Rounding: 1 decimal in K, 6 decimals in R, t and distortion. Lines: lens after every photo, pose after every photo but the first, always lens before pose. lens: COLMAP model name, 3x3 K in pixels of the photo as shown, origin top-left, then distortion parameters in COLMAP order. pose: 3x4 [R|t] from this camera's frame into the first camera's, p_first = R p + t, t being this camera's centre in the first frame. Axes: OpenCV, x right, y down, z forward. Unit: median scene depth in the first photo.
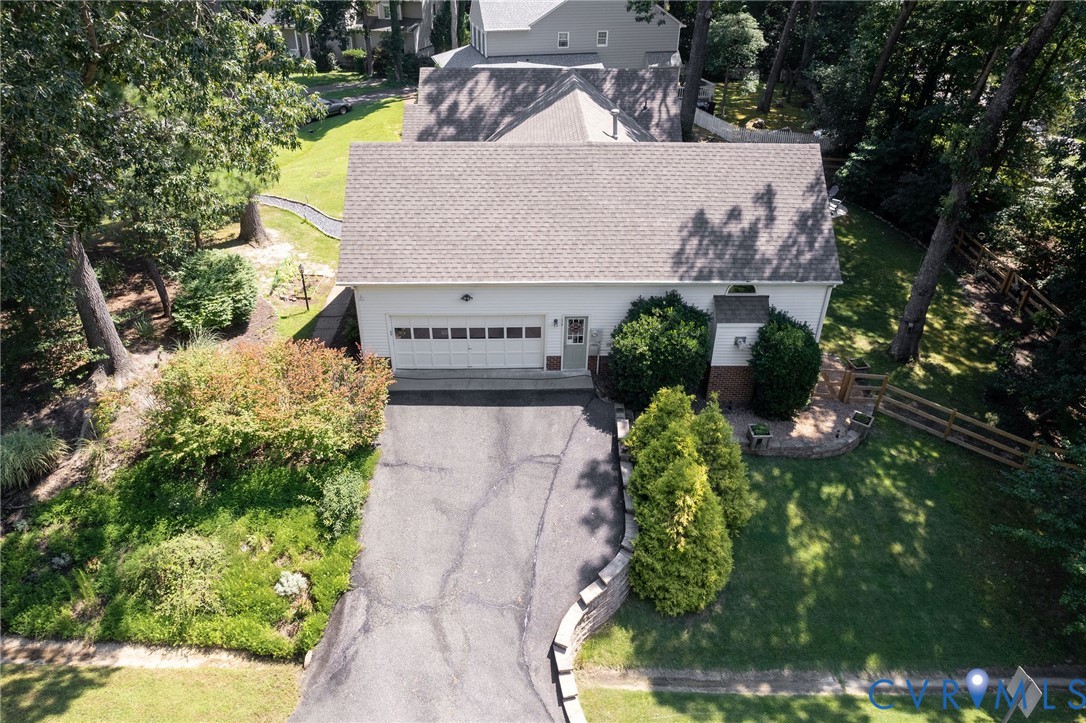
lens RADIAL K [[698.9, 0, 543.0], [0, 698.9, 361.5], [0, 0, 1]] dist [-0.090007, 0.086428]
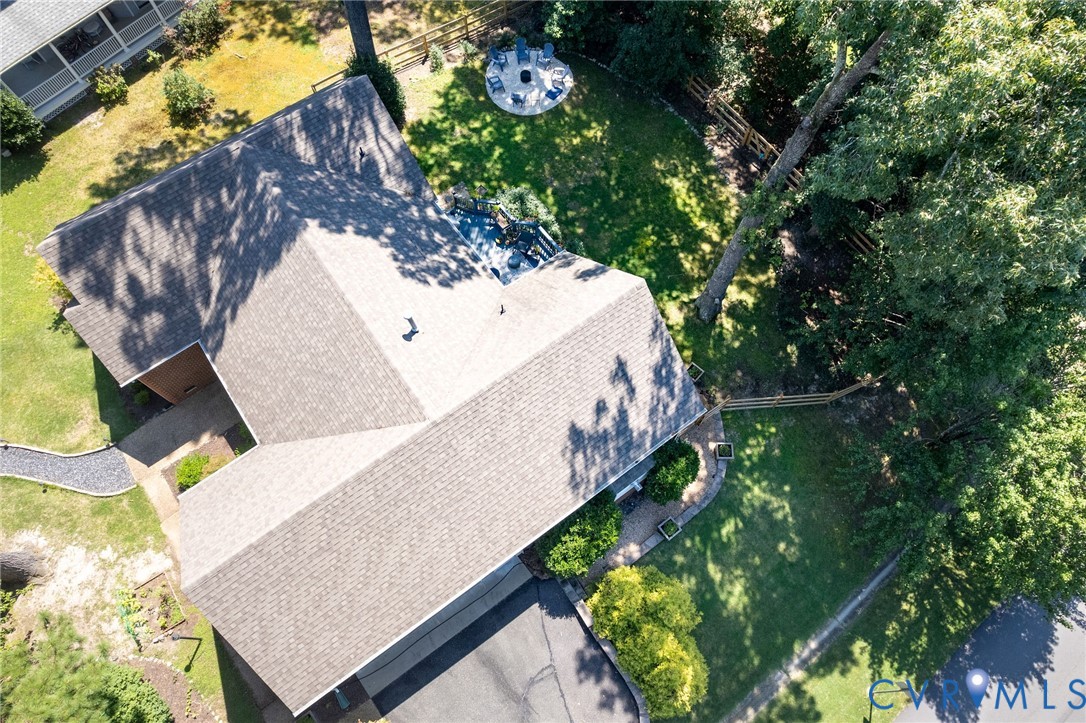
lens RADIAL K [[698.9, 0, 543.0], [0, 698.9, 361.5], [0, 0, 1]] dist [-0.090007, 0.086428]
pose [[0.815939, -0.534685, 0.219896, 0.028316], [0.317830, 0.732569, 0.601936, -0.879353], [-0.482936, -0.421254, 0.767671, 0.310688]]
